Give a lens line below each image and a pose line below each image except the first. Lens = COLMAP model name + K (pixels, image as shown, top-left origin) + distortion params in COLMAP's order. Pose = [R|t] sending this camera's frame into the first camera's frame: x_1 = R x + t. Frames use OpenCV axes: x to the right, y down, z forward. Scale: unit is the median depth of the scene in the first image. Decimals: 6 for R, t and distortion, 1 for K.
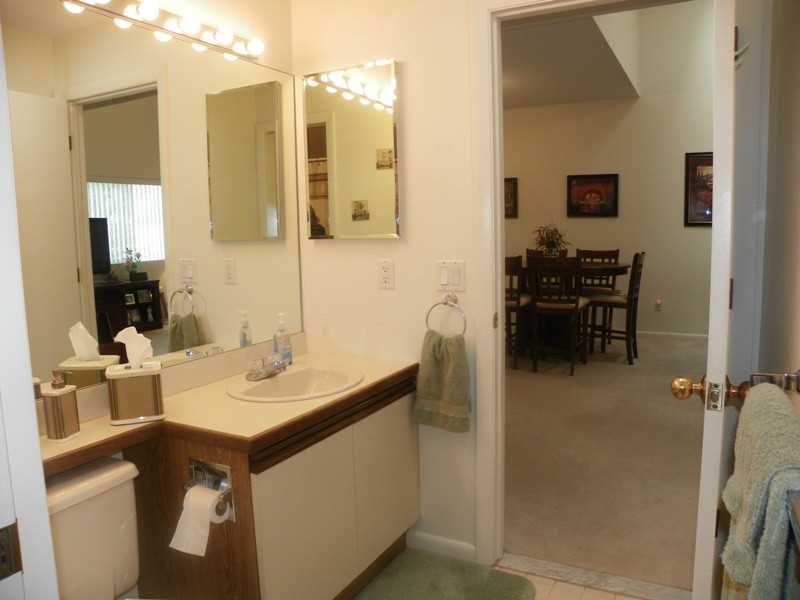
lens RADIAL K [[602.7, 0, 393.4], [0, 602.7, 298.3], [0, 0, 1]] dist [-0.146445, 0.080556]
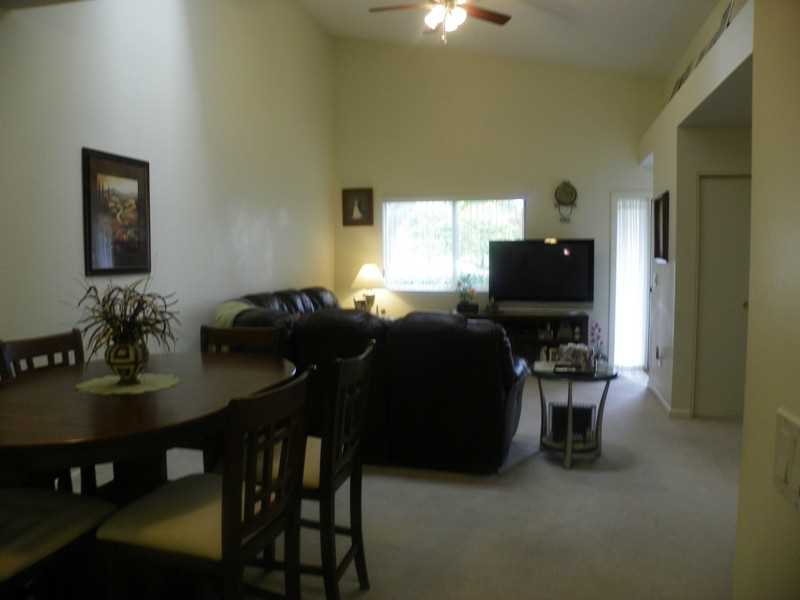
lens RADIAL K [[602.7, 0, 399.3], [0, 602.7, 298.9], [0, 0, 1]] dist [-0.146445, 0.080556]
pose [[-0.243836, -0.052072, 0.968418, -0.122315], [0.118568, 0.989466, 0.083057, -0.113322], [-0.962541, 0.135076, -0.235093, 0.849169]]
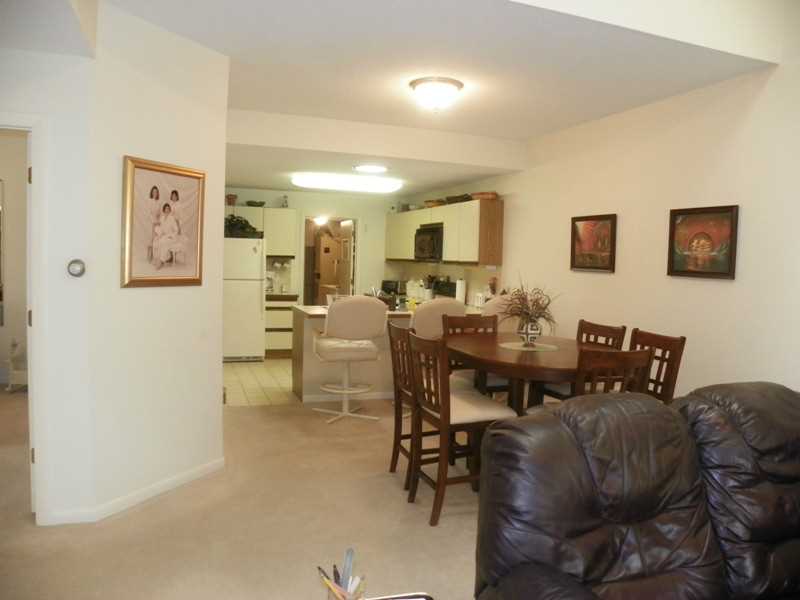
lens RADIAL K [[602.7, 0, 405.8], [0, 602.7, 299.0], [0, 0, 1]] dist [-0.146445, 0.080556]
pose [[0.756237, 0.085290, -0.648715, 0.534411], [-0.121193, 0.992570, -0.010782, -0.079900], [0.642975, 0.086773, 0.760955, 0.392236]]
